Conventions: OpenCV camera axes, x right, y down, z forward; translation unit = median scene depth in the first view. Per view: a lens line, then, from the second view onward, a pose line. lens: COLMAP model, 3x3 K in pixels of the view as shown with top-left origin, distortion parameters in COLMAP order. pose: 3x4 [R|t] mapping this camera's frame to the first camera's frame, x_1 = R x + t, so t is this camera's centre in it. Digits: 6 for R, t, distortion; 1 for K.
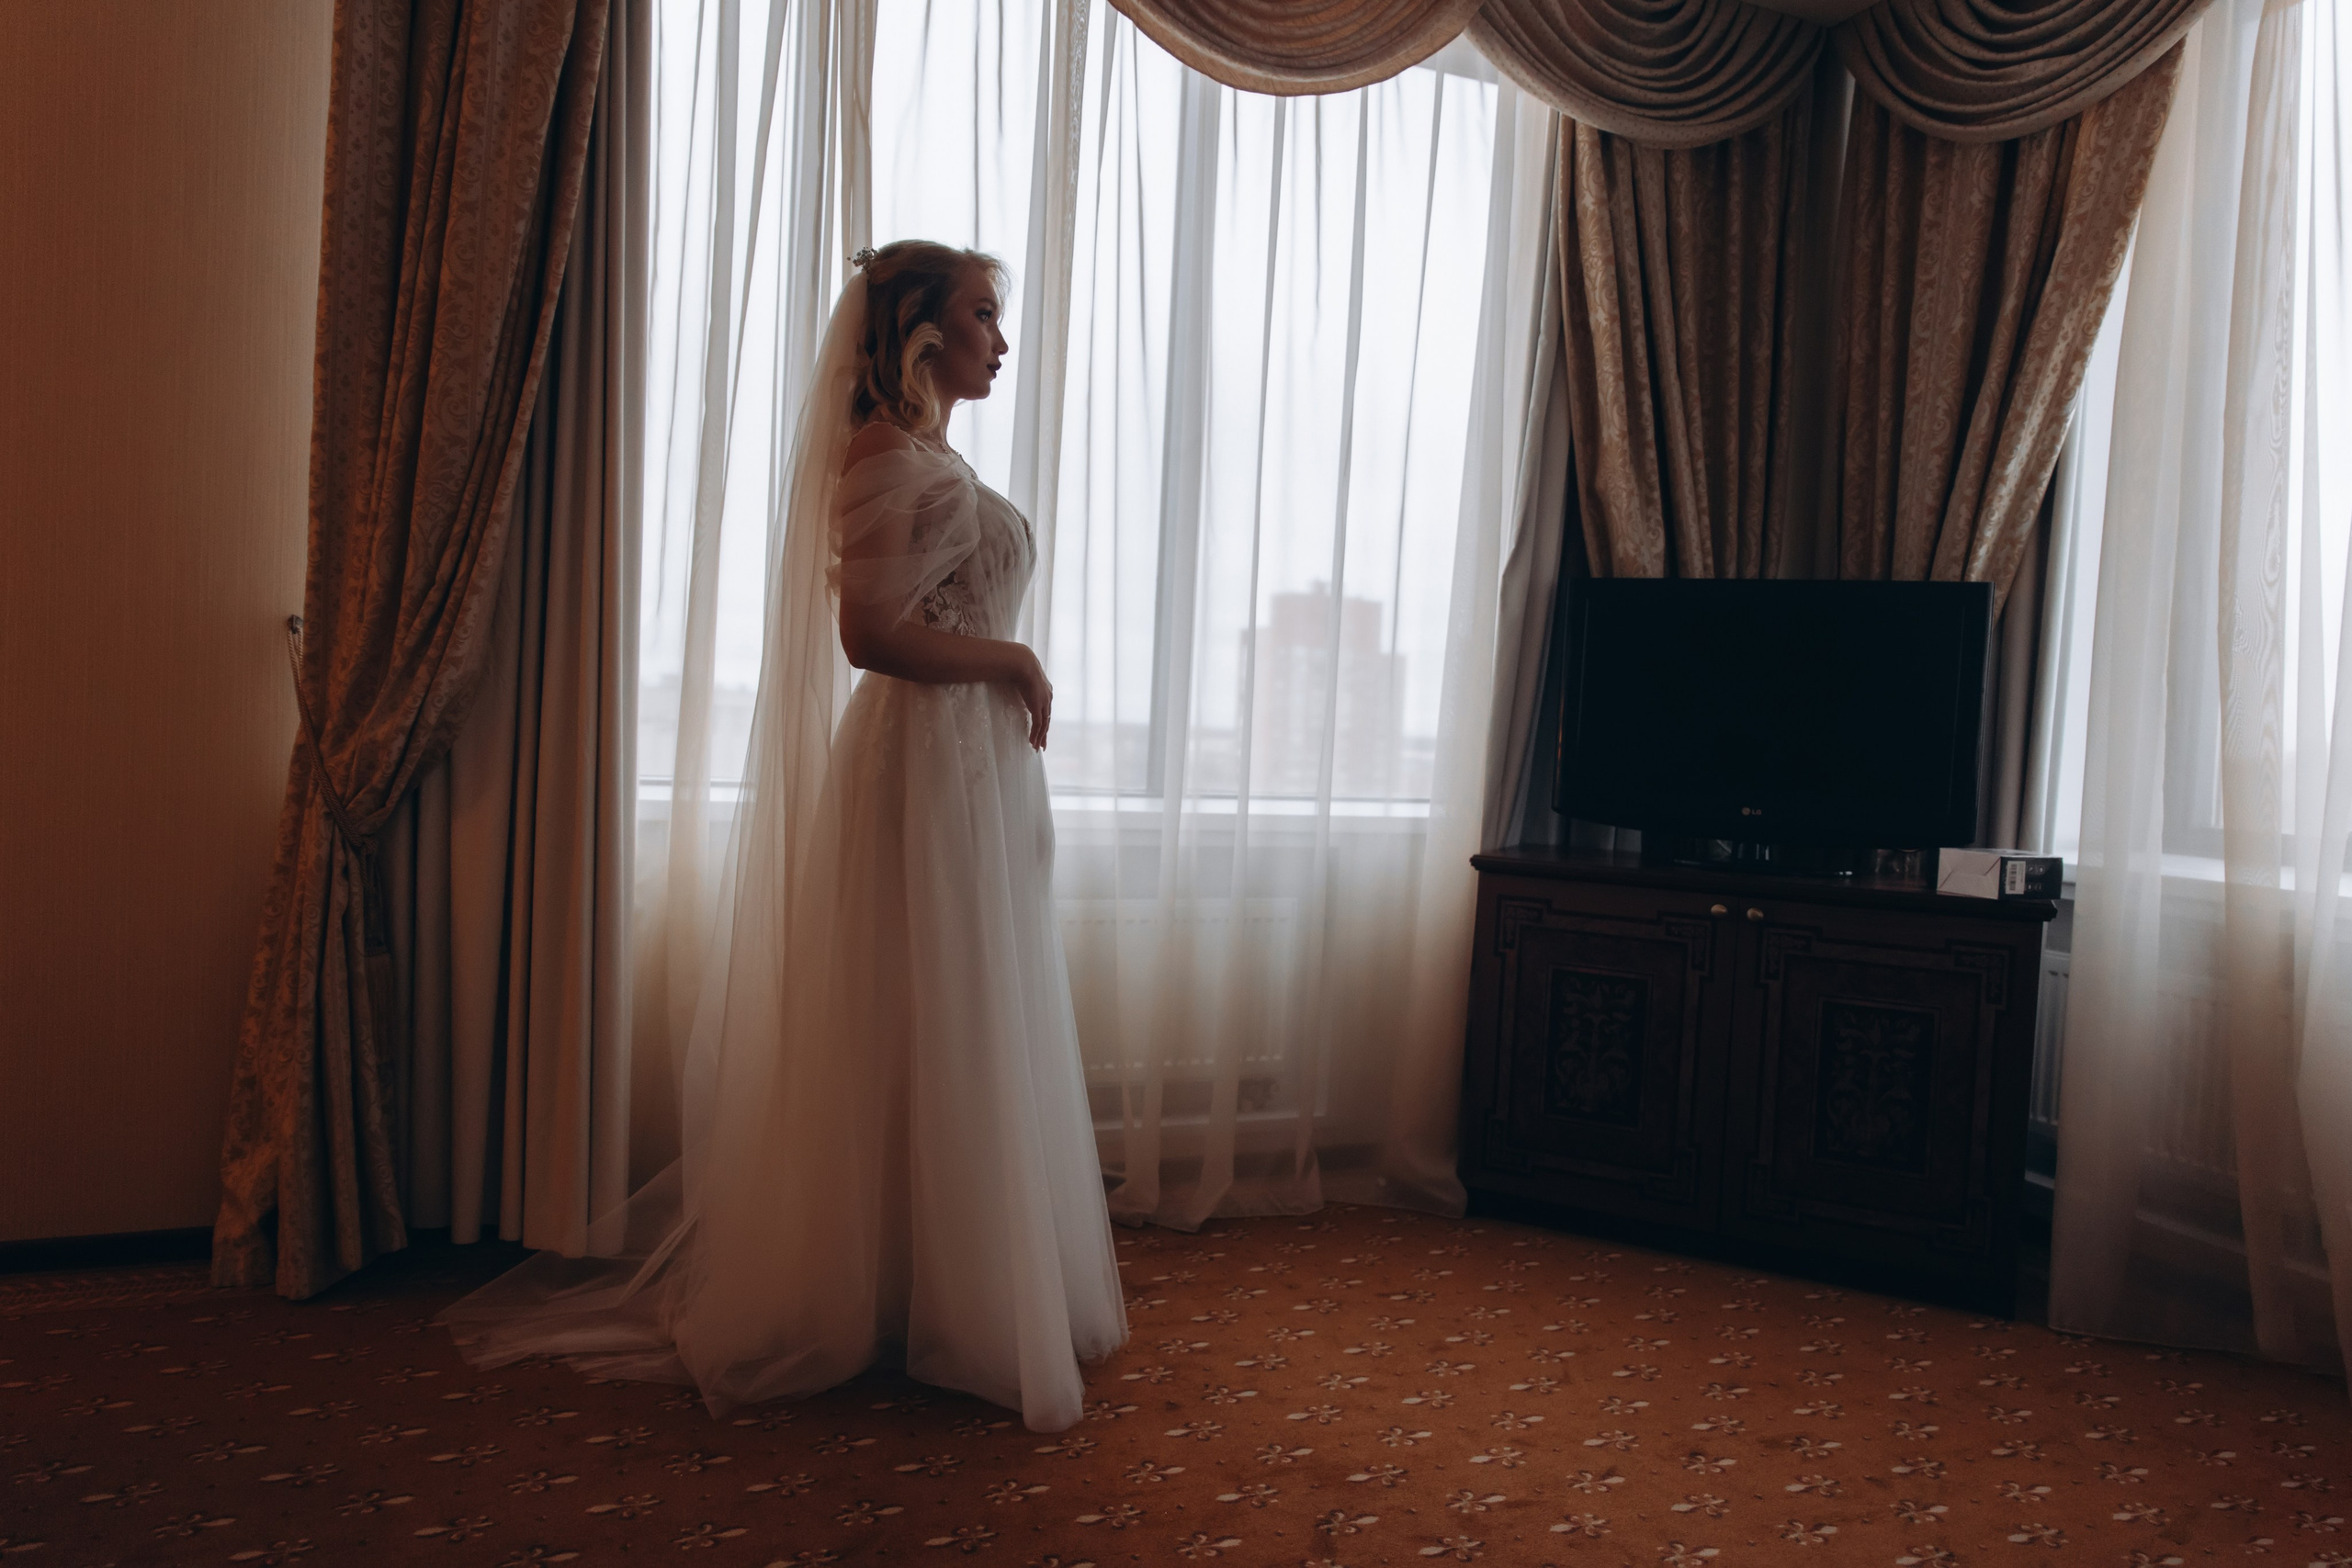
lens RADIAL K [[1556.5, 0, 1194.4], [0, 1556.5, 749.0], [0, 0, 1]] dist [-0.004862, 0.000348]
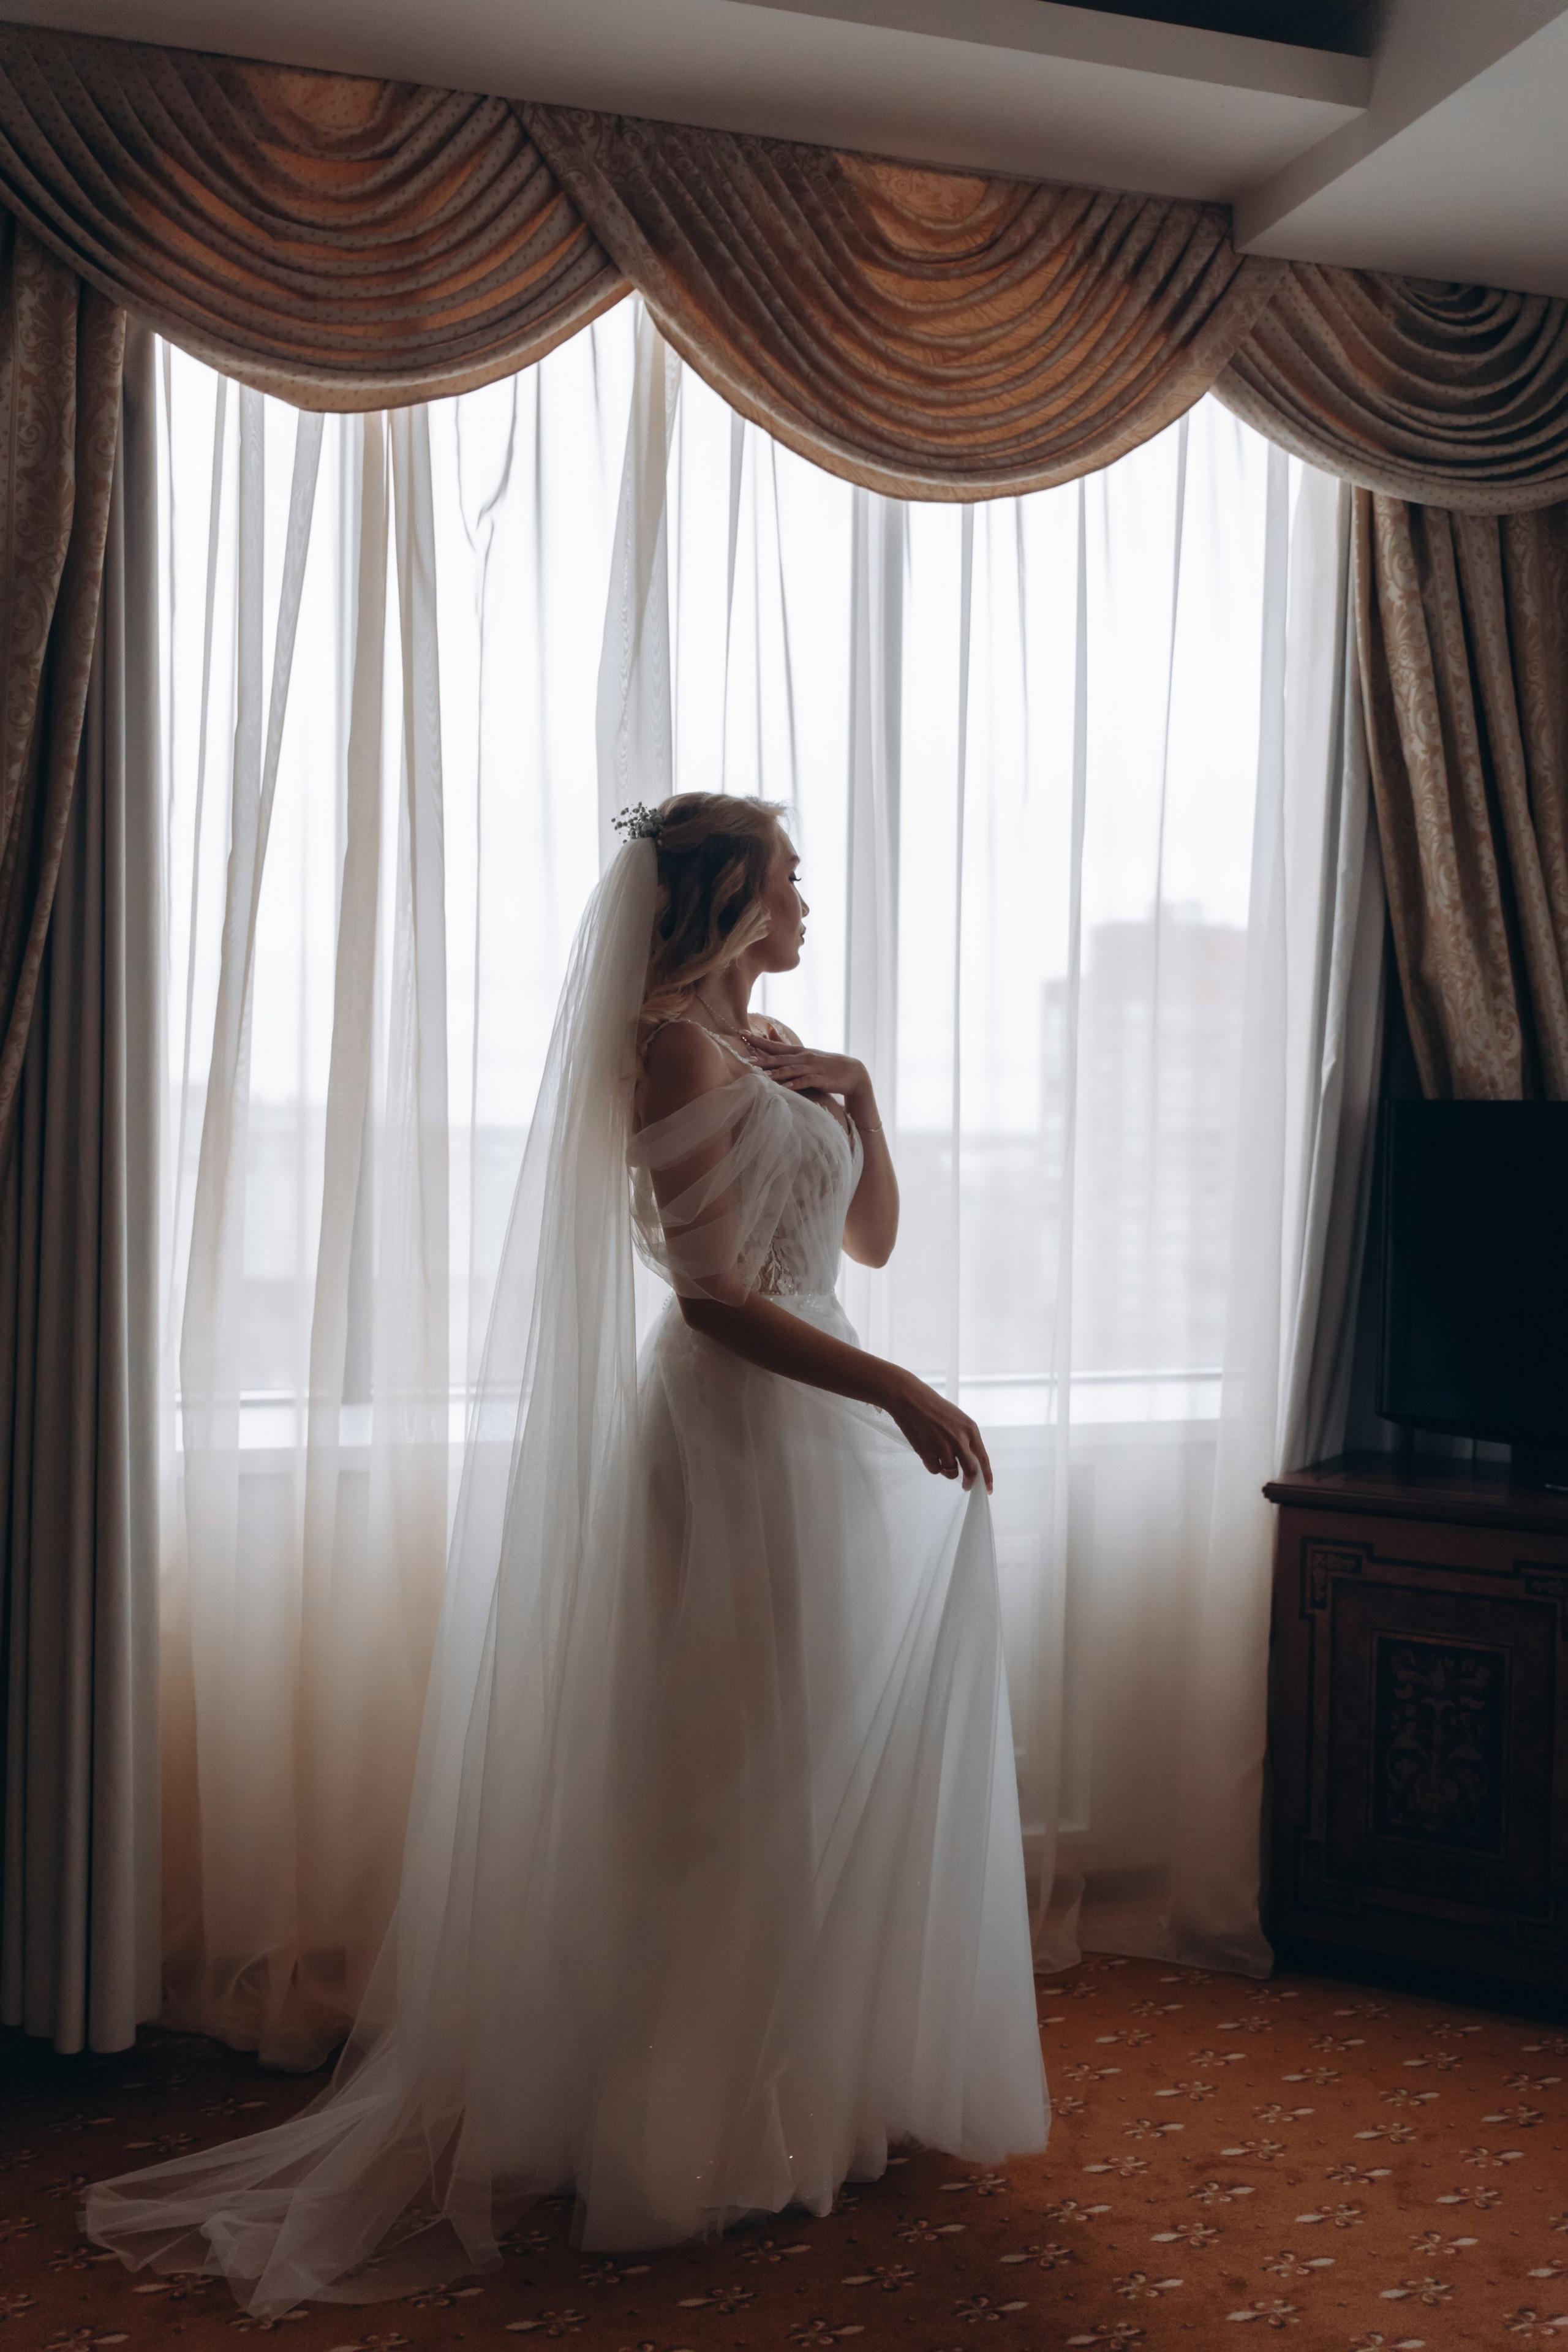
lens RADIAL K [[2348.2, 0, 787.2], [0, 2348.2, 1126.6], [0, 0, 1]] dist [-0.001630, 0.000000]
pose [[0.996036, -0.035815, -0.081416, 0.046625], [0.033674, 0.999054, -0.027519, -0.076924], [0.082325, 0.024668, 0.996300, -0.139678]]
